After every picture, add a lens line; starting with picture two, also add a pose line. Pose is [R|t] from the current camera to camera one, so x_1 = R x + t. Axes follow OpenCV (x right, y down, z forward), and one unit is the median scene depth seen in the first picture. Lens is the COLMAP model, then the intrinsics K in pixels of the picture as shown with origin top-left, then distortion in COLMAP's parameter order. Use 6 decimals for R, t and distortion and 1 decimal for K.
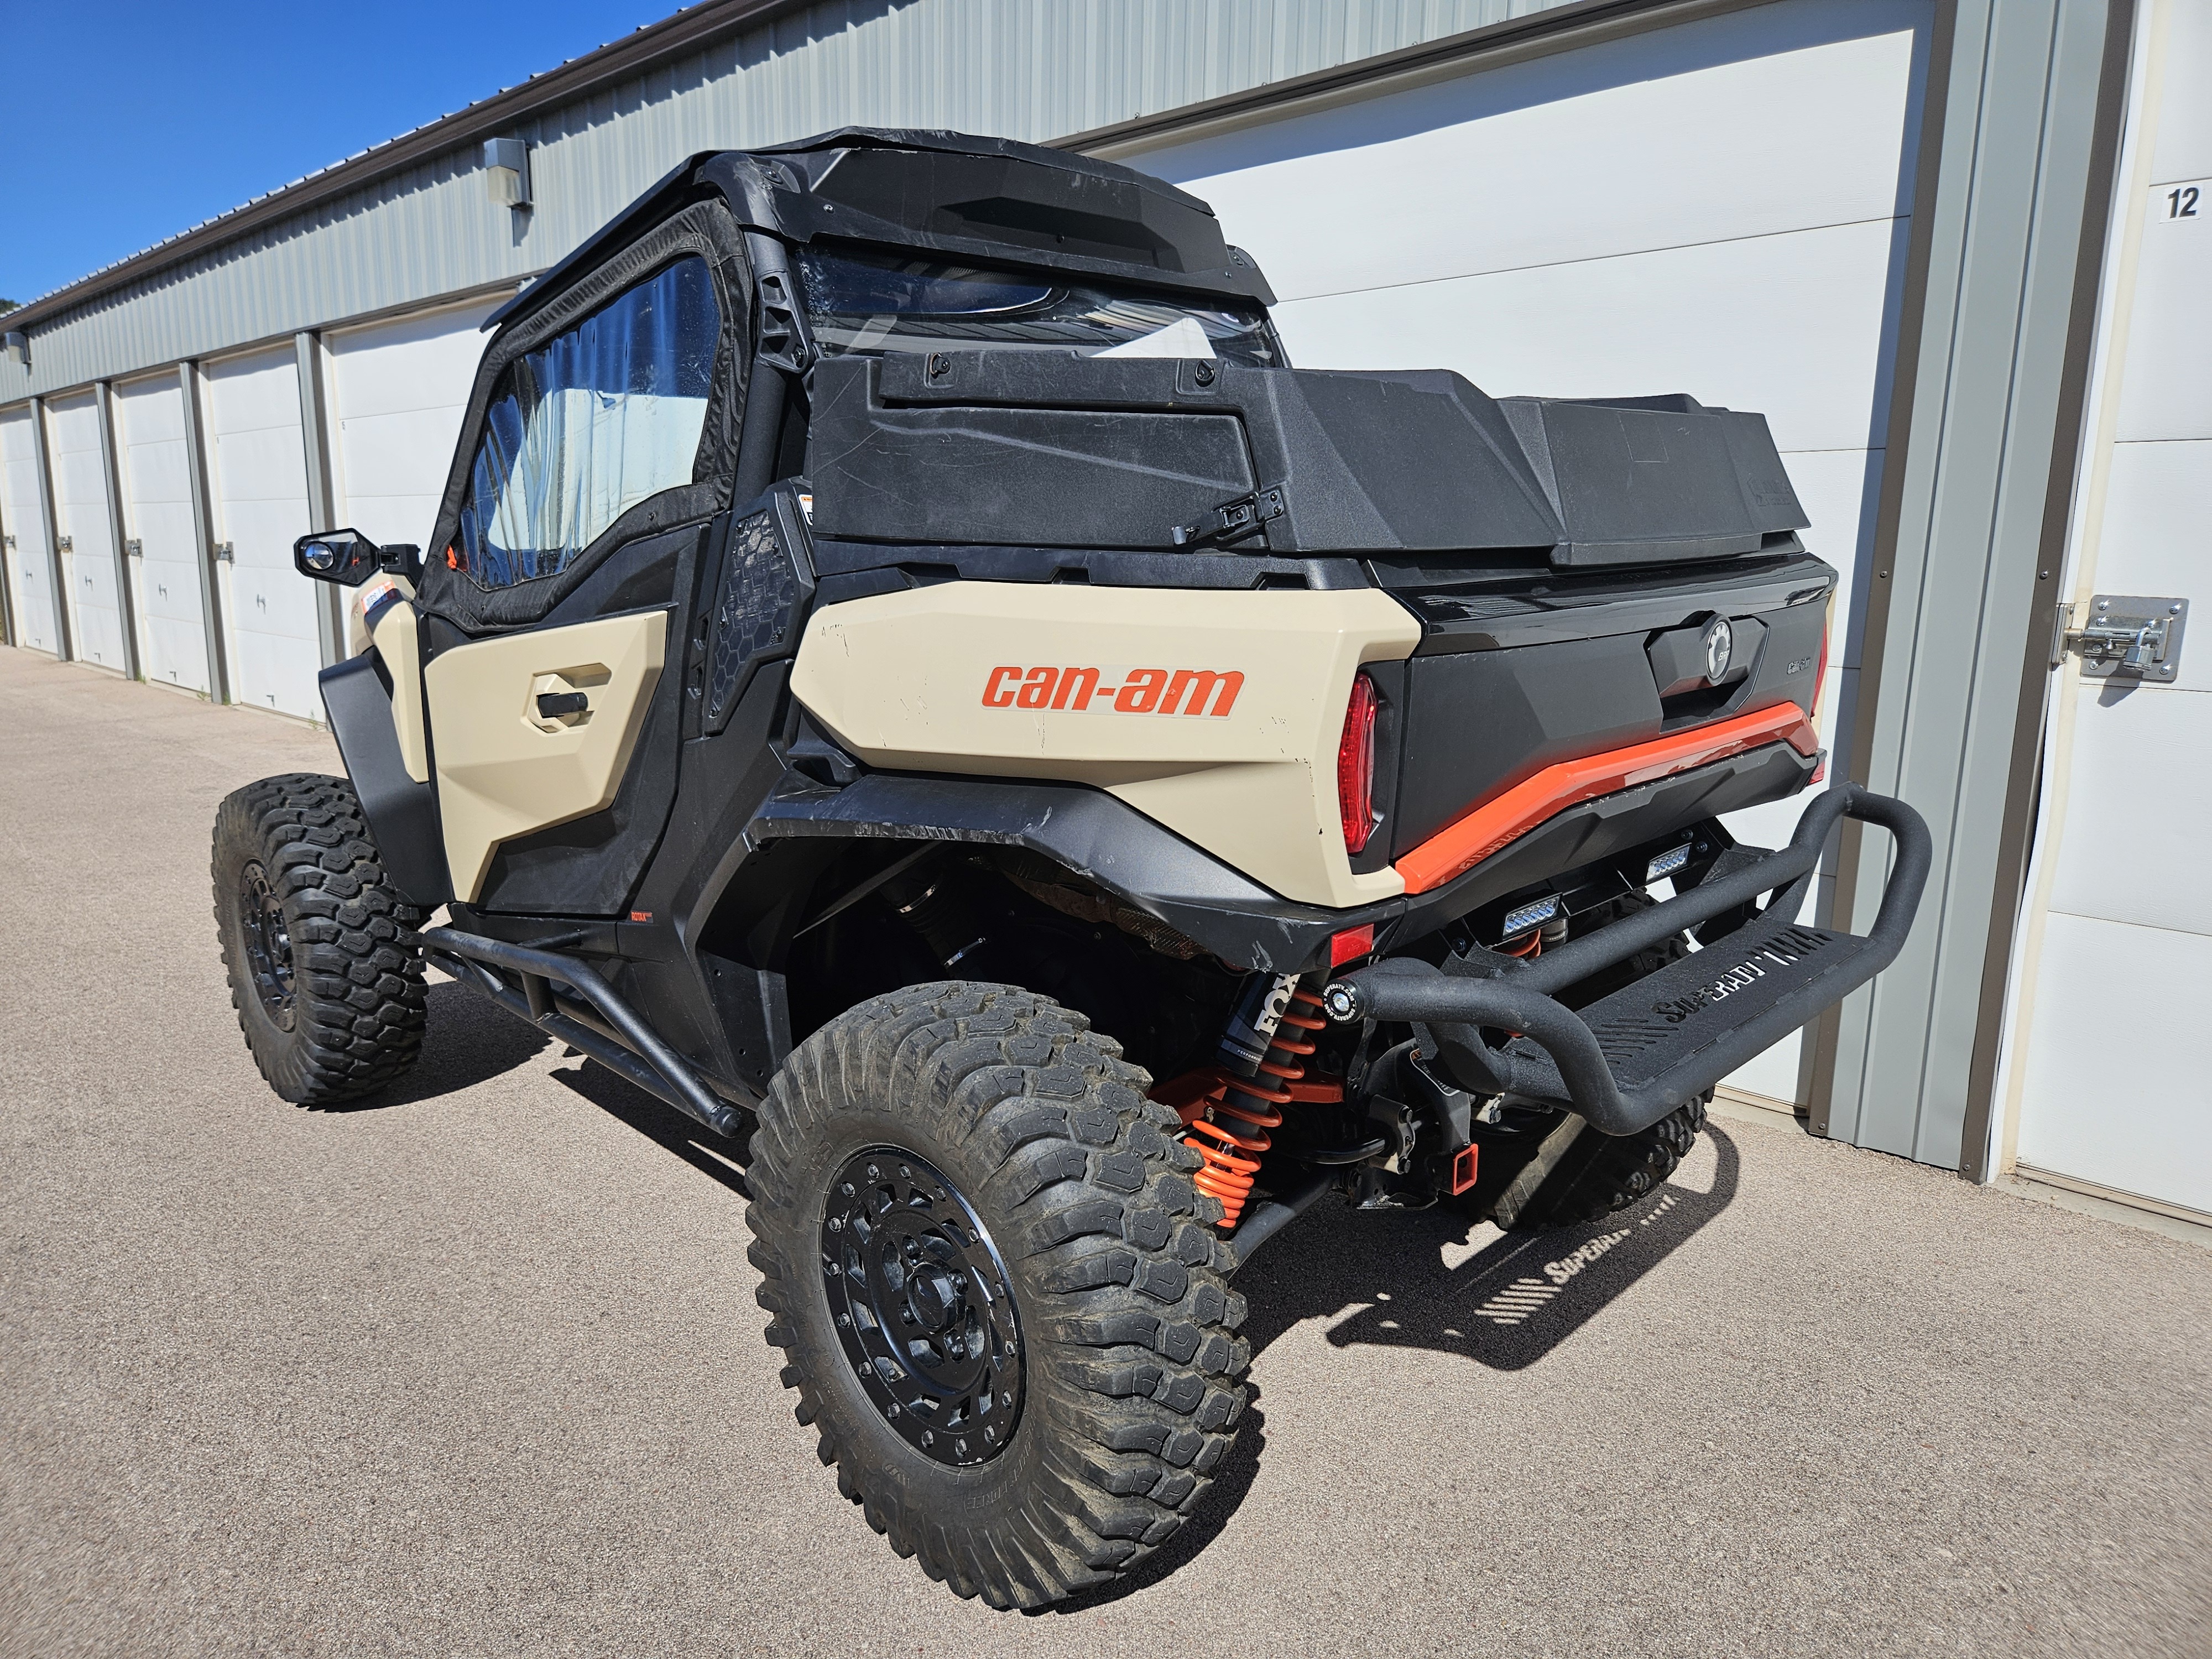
lens RADIAL K [[1615.6, 0, 1106.0], [0, 1615.6, 829.5], [0, 0, 1]] dist [0.095931, -0.142375]
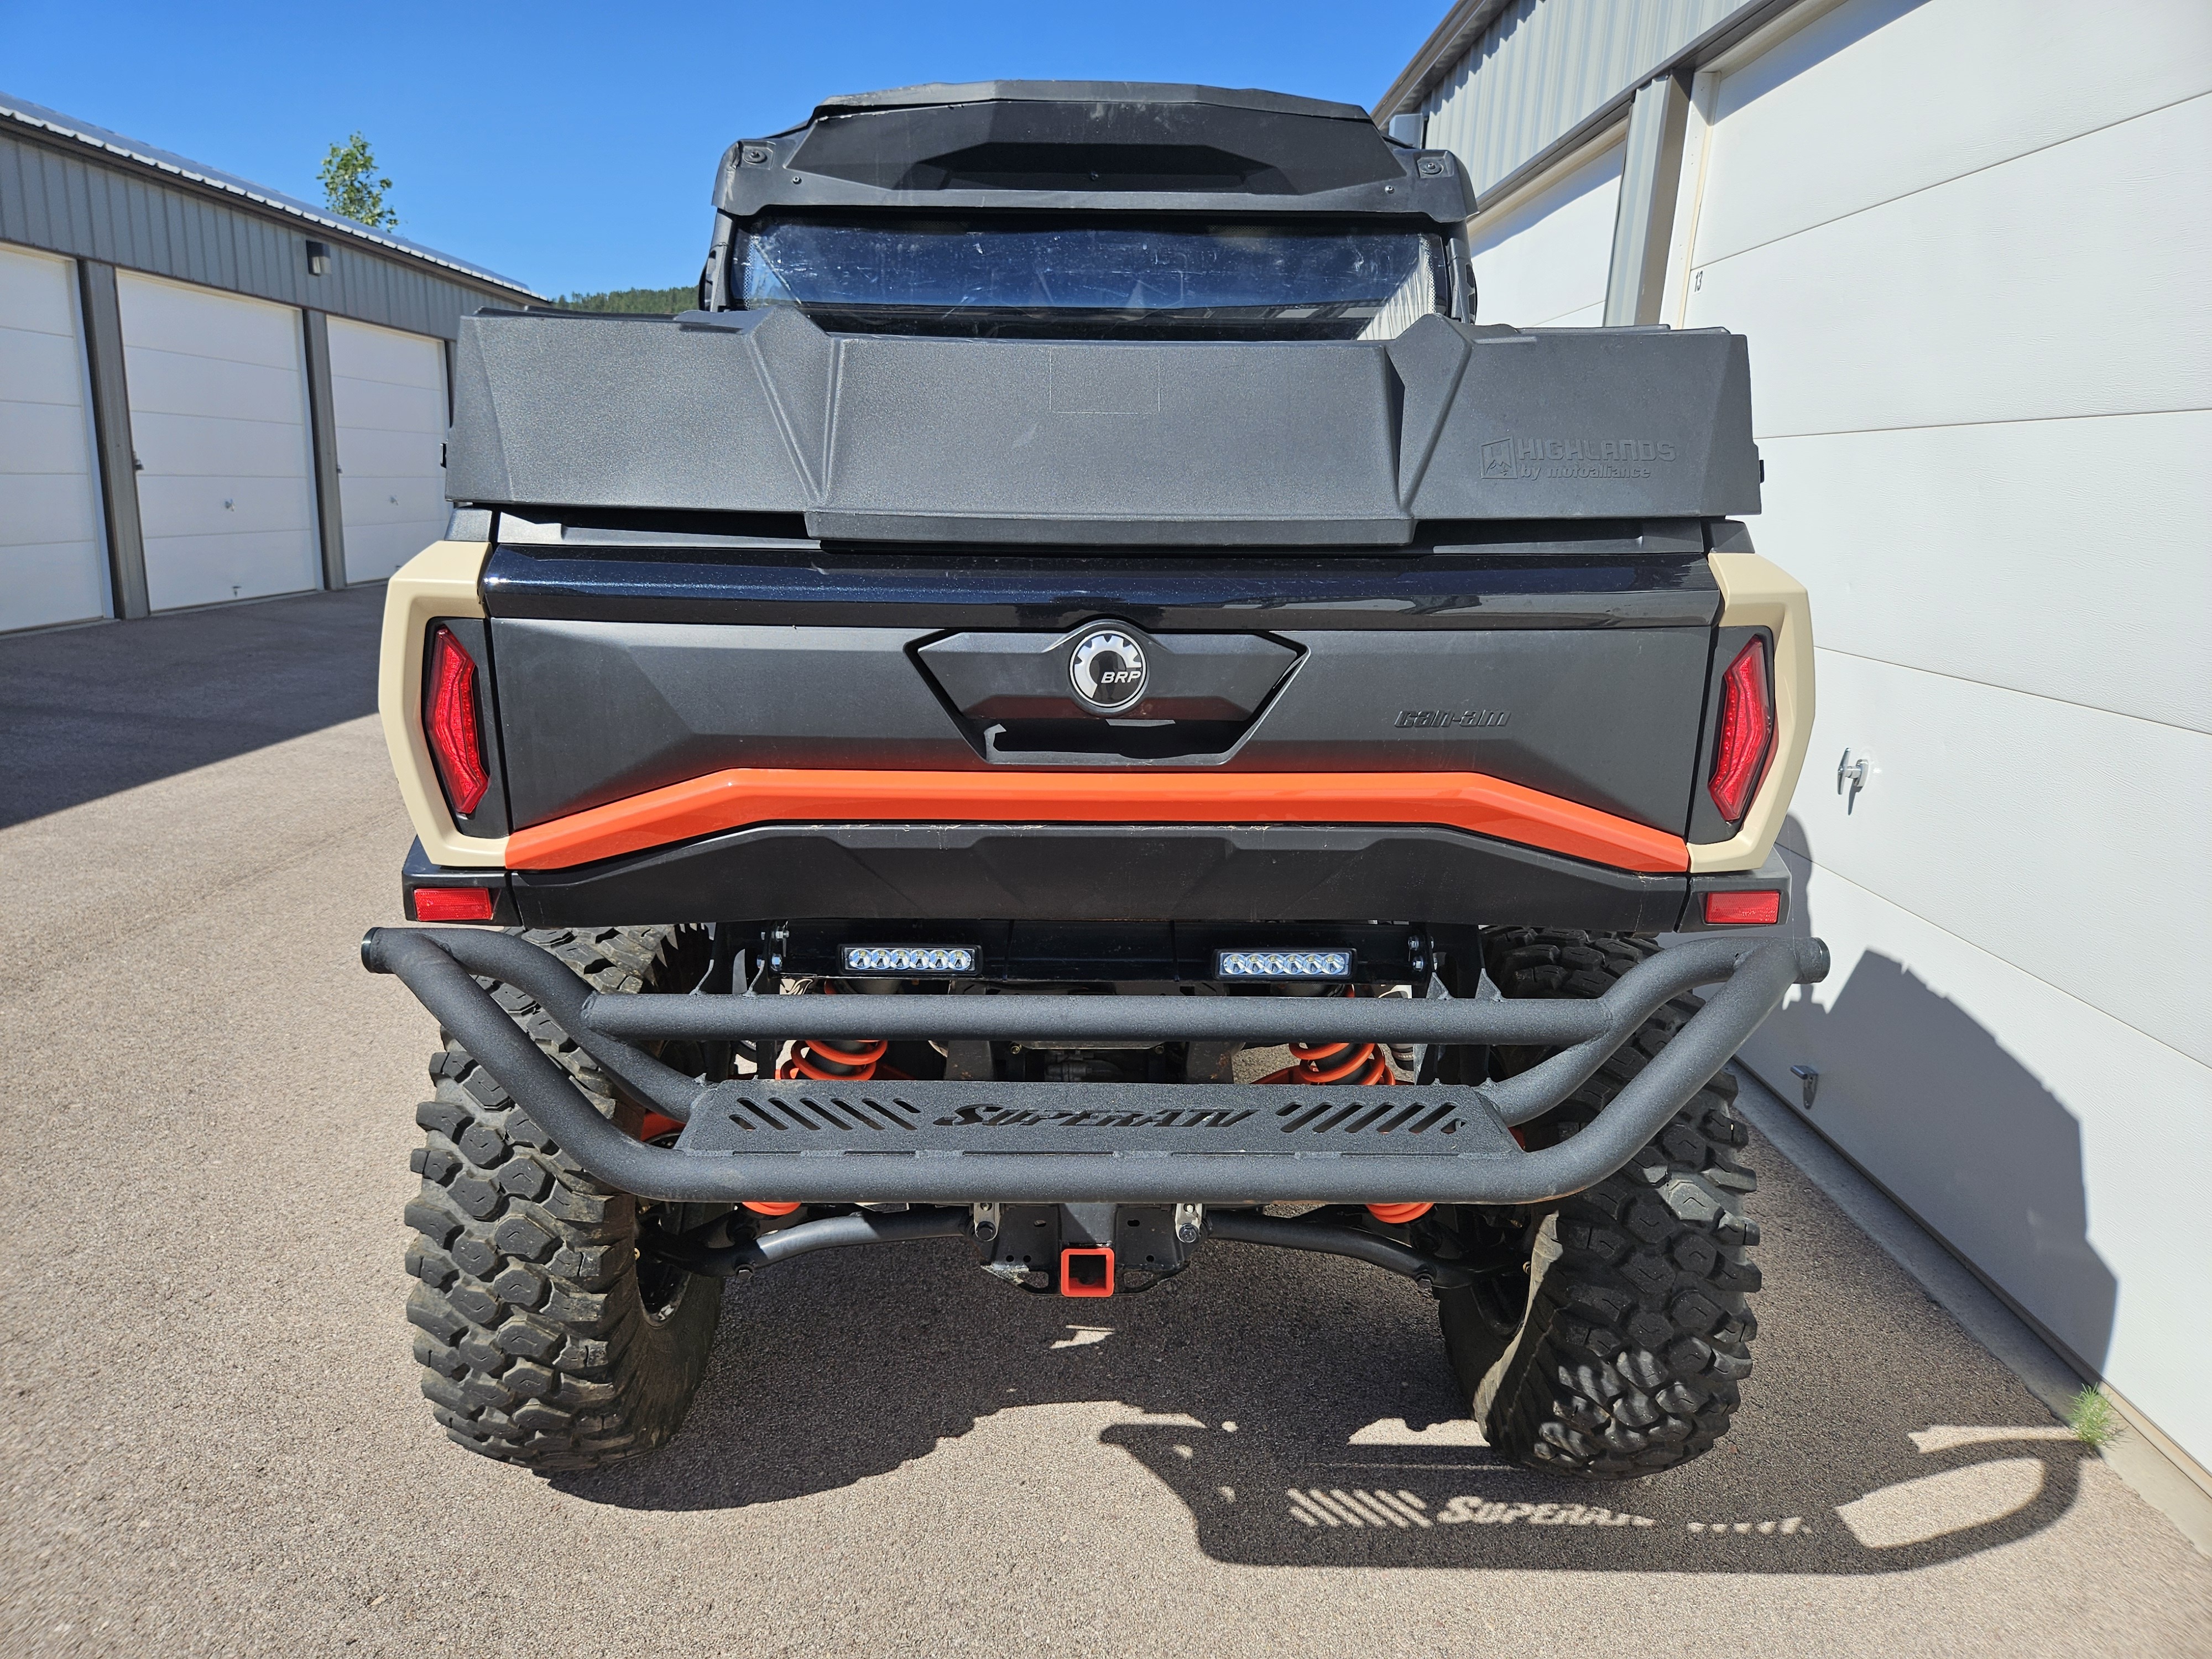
lens RADIAL K [[1615.6, 0, 1106.0], [0, 1615.6, 829.5], [0, 0, 1]] dist [0.095931, -0.142375]
pose [[0.672189, 0.174507, -0.719520, 0.695207], [-0.163144, 0.982850, 0.085961, -0.075595], [0.722181, 0.059603, 0.689131, 0.375709]]
